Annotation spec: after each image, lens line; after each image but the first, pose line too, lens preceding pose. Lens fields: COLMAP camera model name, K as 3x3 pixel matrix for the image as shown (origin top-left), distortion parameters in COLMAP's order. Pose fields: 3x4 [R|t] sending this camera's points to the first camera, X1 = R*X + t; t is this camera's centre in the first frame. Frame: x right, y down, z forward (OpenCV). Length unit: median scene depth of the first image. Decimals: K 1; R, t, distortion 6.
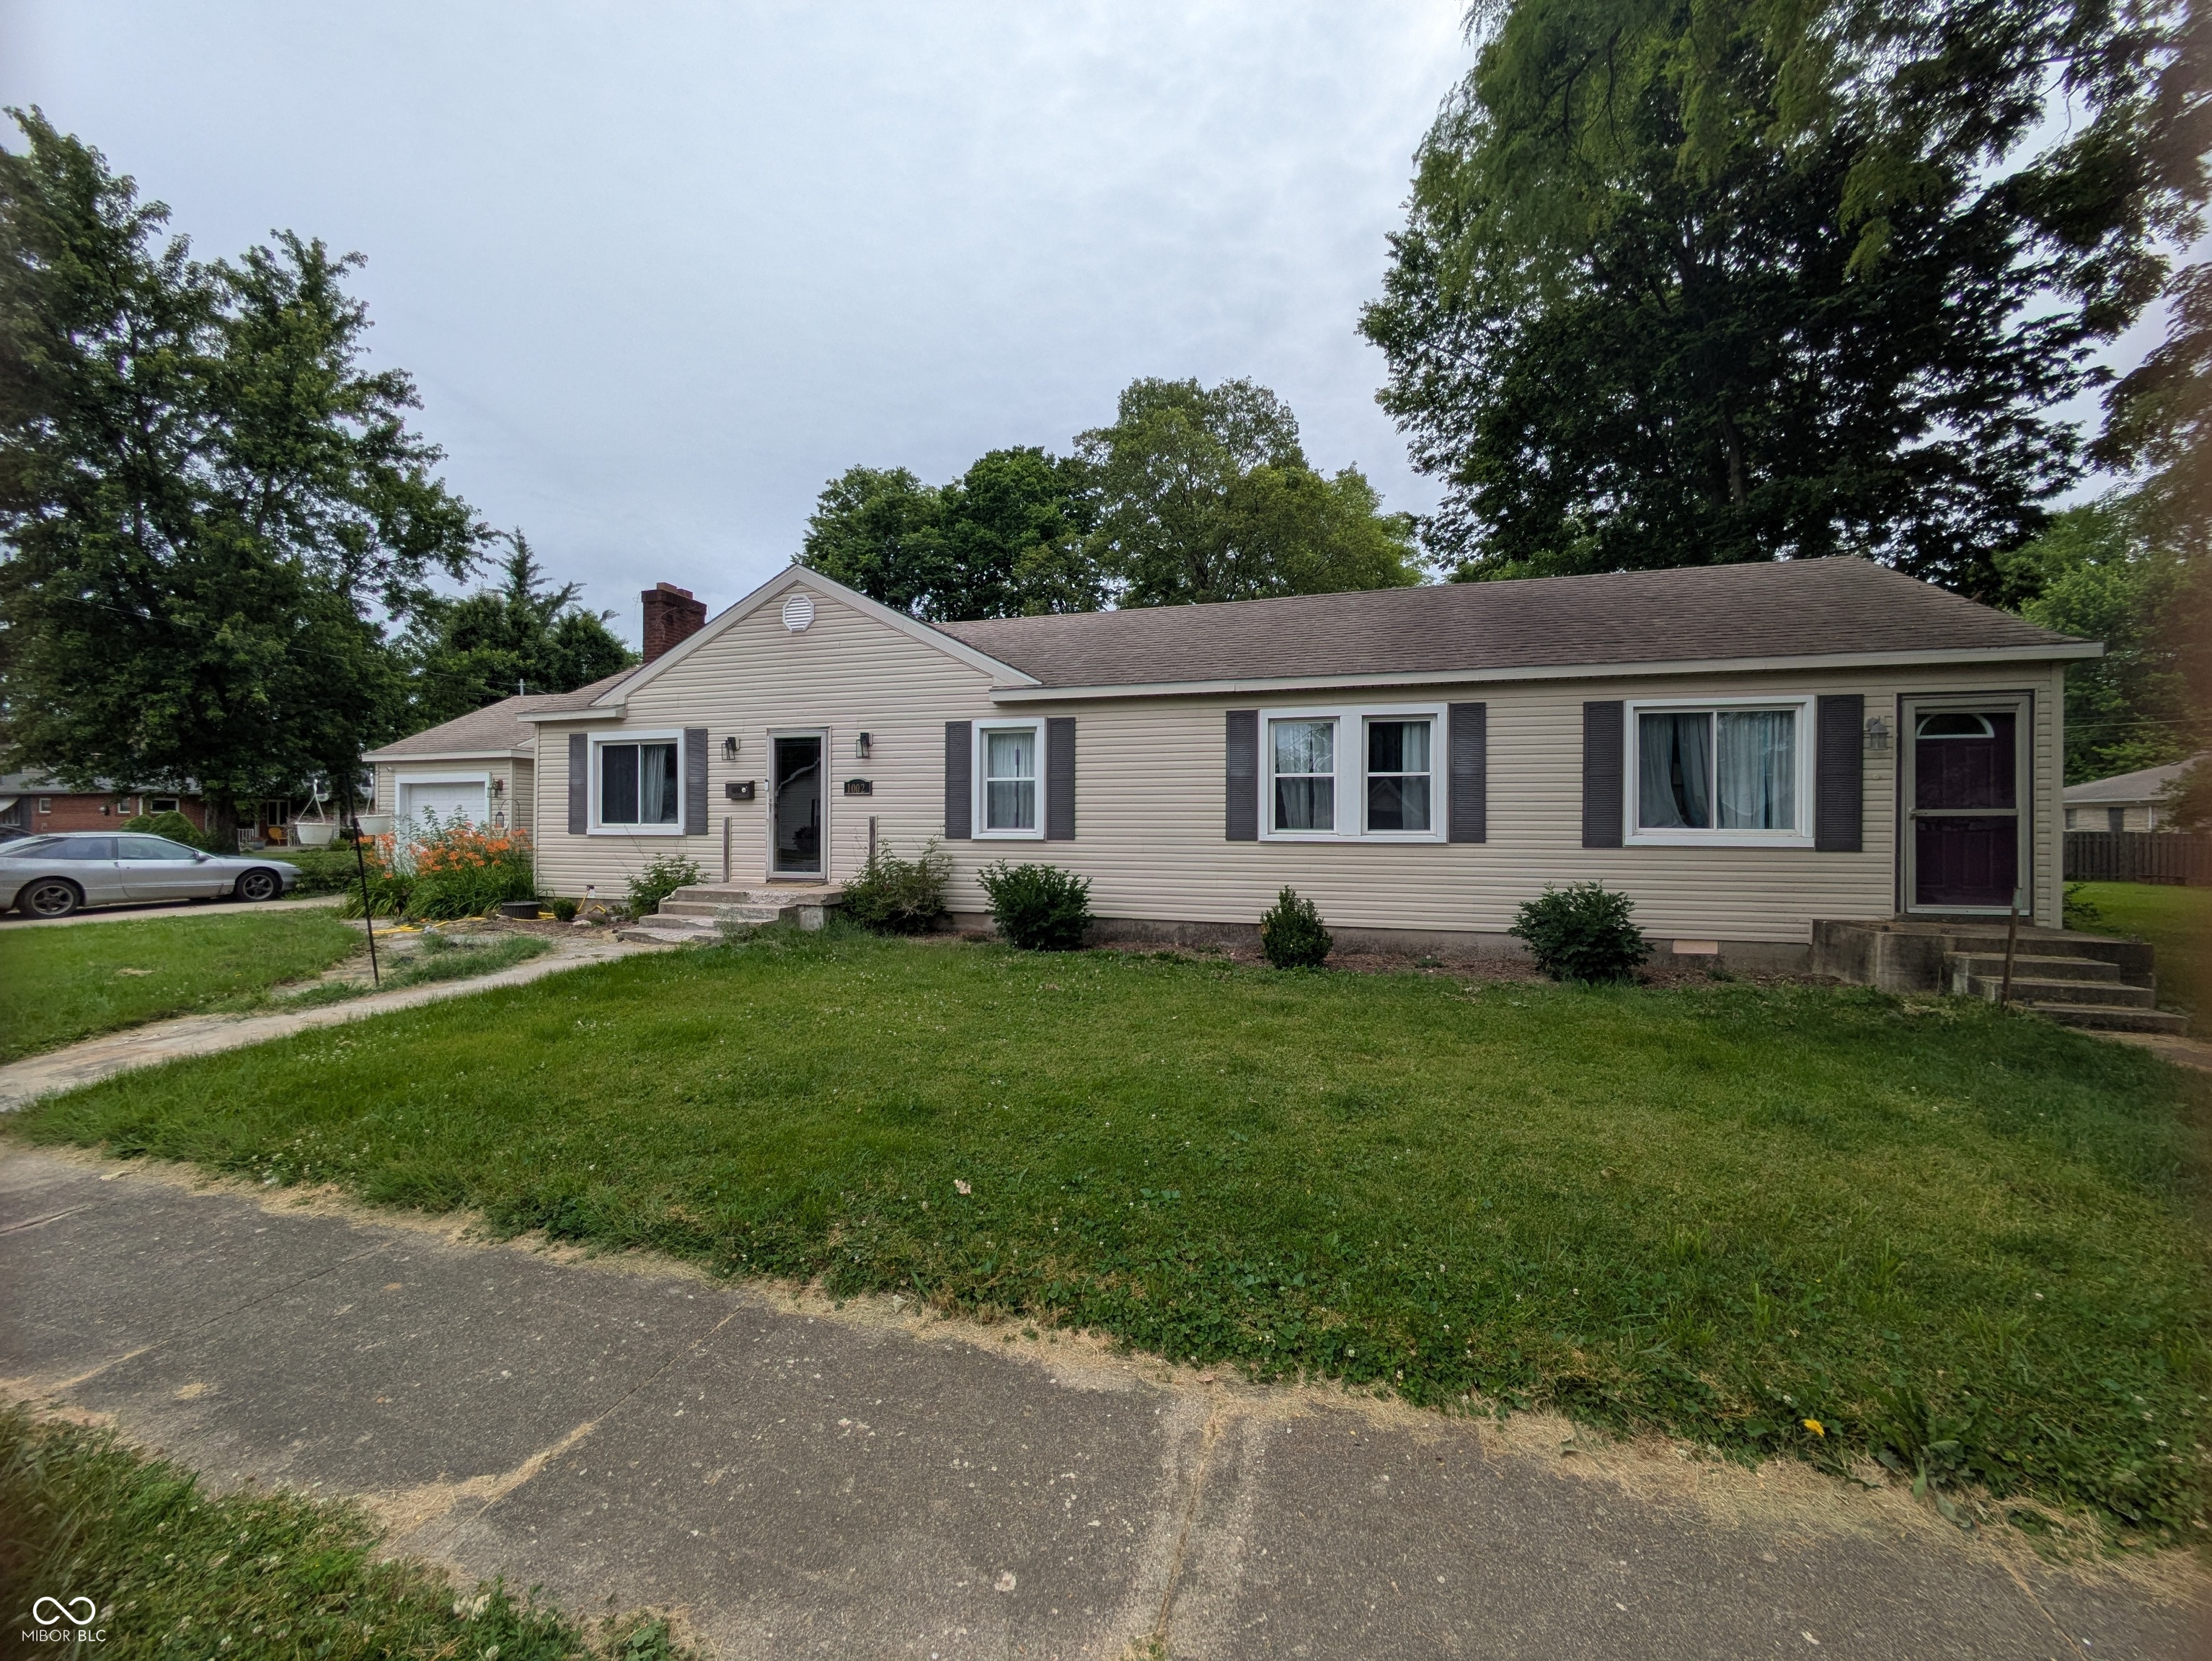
lens RADIAL K [[883.7, 0, 1090.3], [0, 883.7, 832.5], [0, 0, 1]] dist [-0.010130, 0.000143]
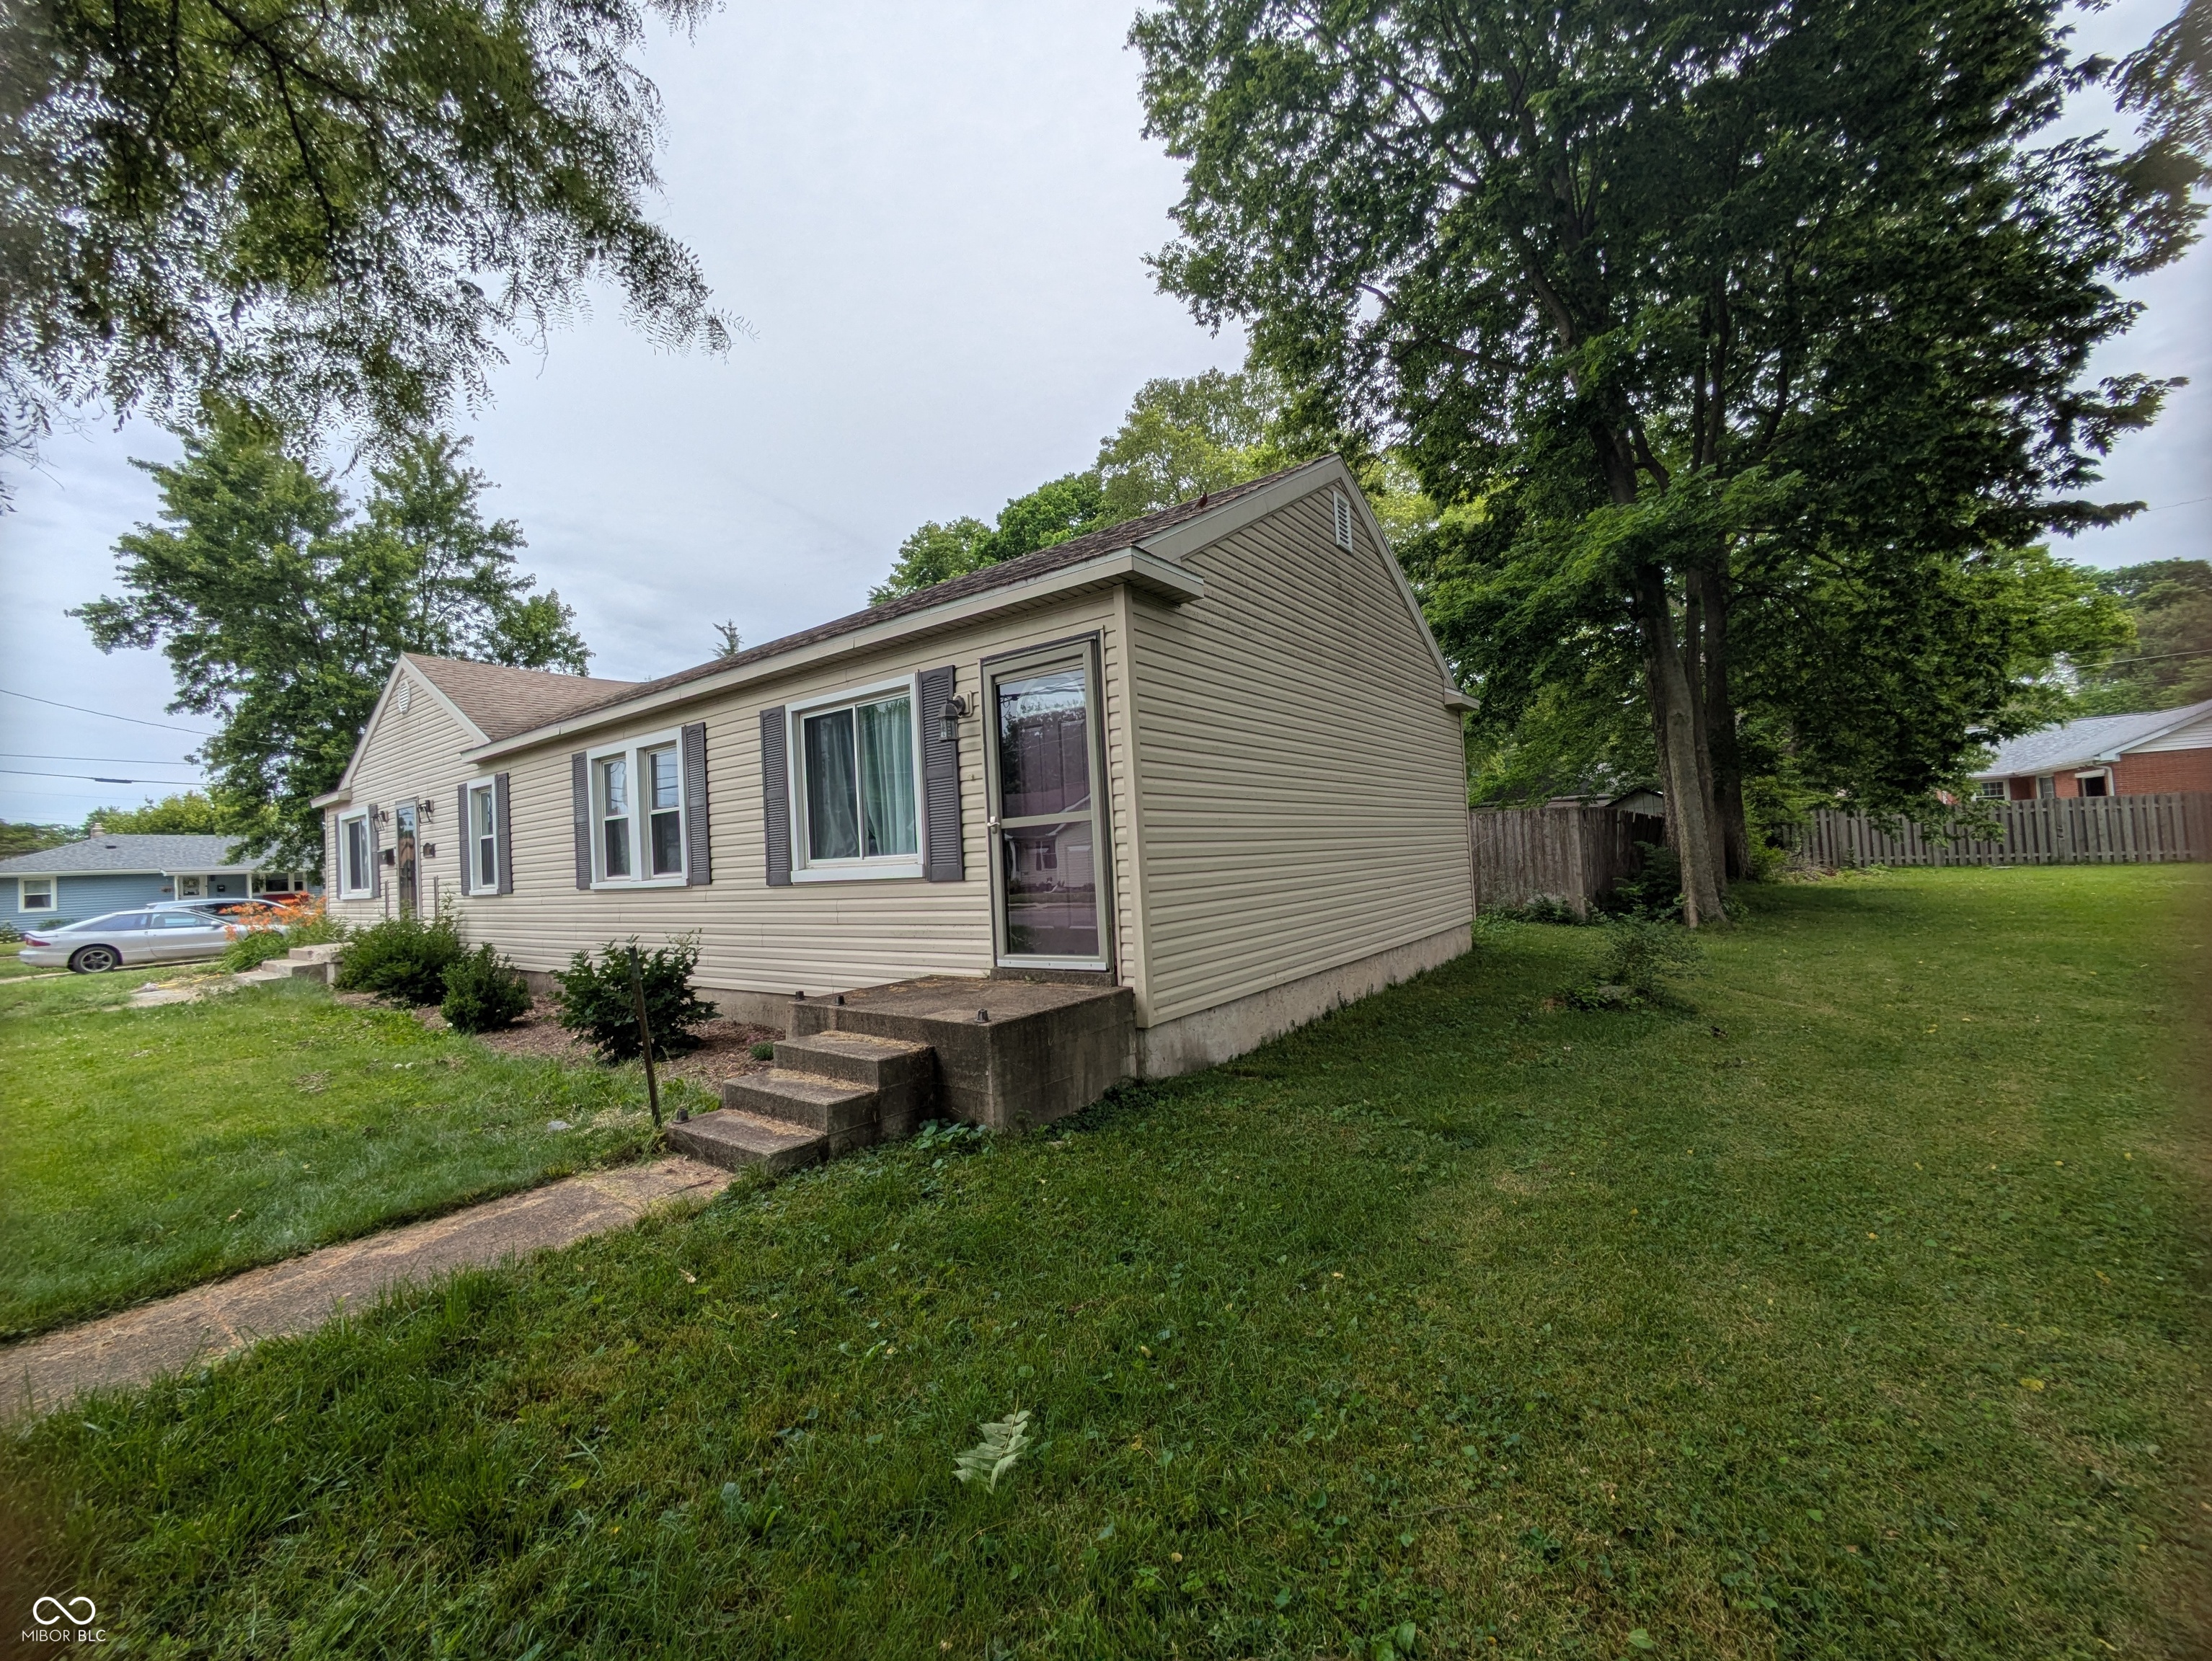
lens RADIAL K [[883.7, 0, 1107.7], [0, 883.7, 835.0], [0, 0, 1]] dist [-0.010130, 0.000143]
pose [[0.939891, -0.062125, -0.335777, 0.871314], [0.054964, 0.998013, -0.030798, 0.008901], [0.337023, 0.010491, 0.941438, 0.252472]]
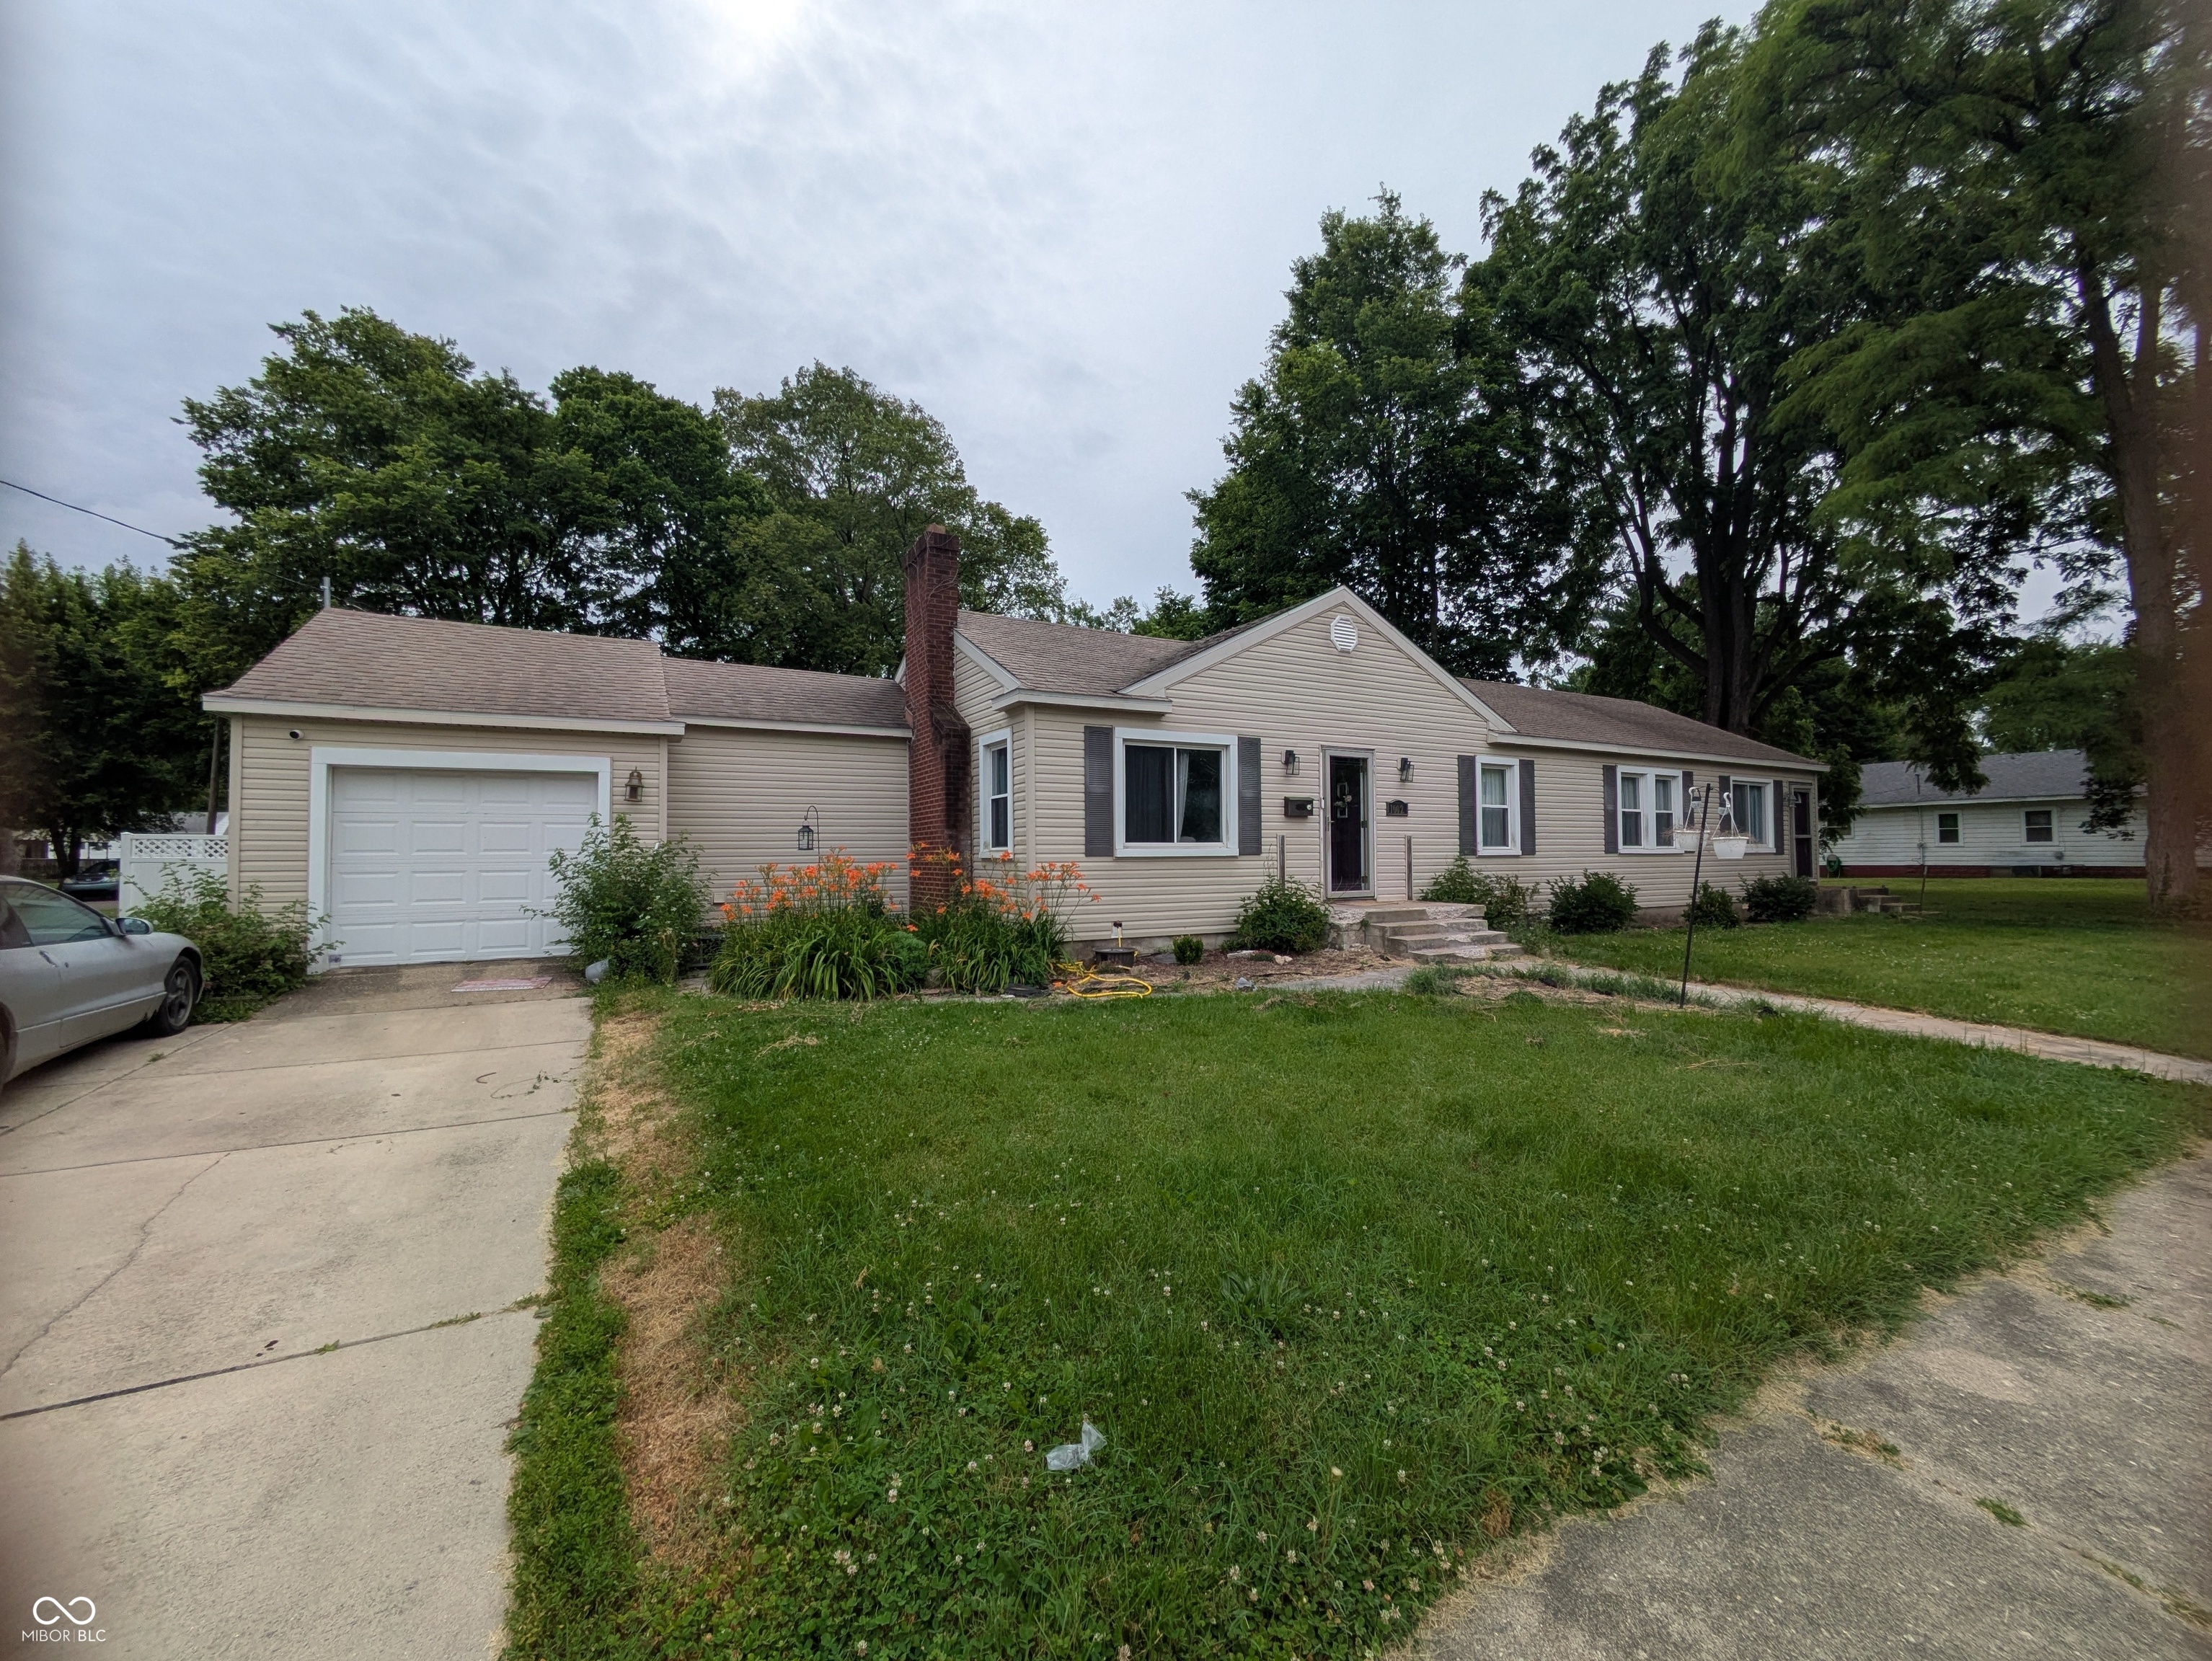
lens RADIAL K [[883.7, 0, 1094.3], [0, 883.7, 836.7], [0, 0, 1]] dist [-0.010130, 0.000143]
pose [[0.698665, 0.002539, 0.715445, -1.251848], [0.006807, 0.999925, -0.010196, -0.008424], [-0.715417, 0.011994, 0.698595, 0.503079]]
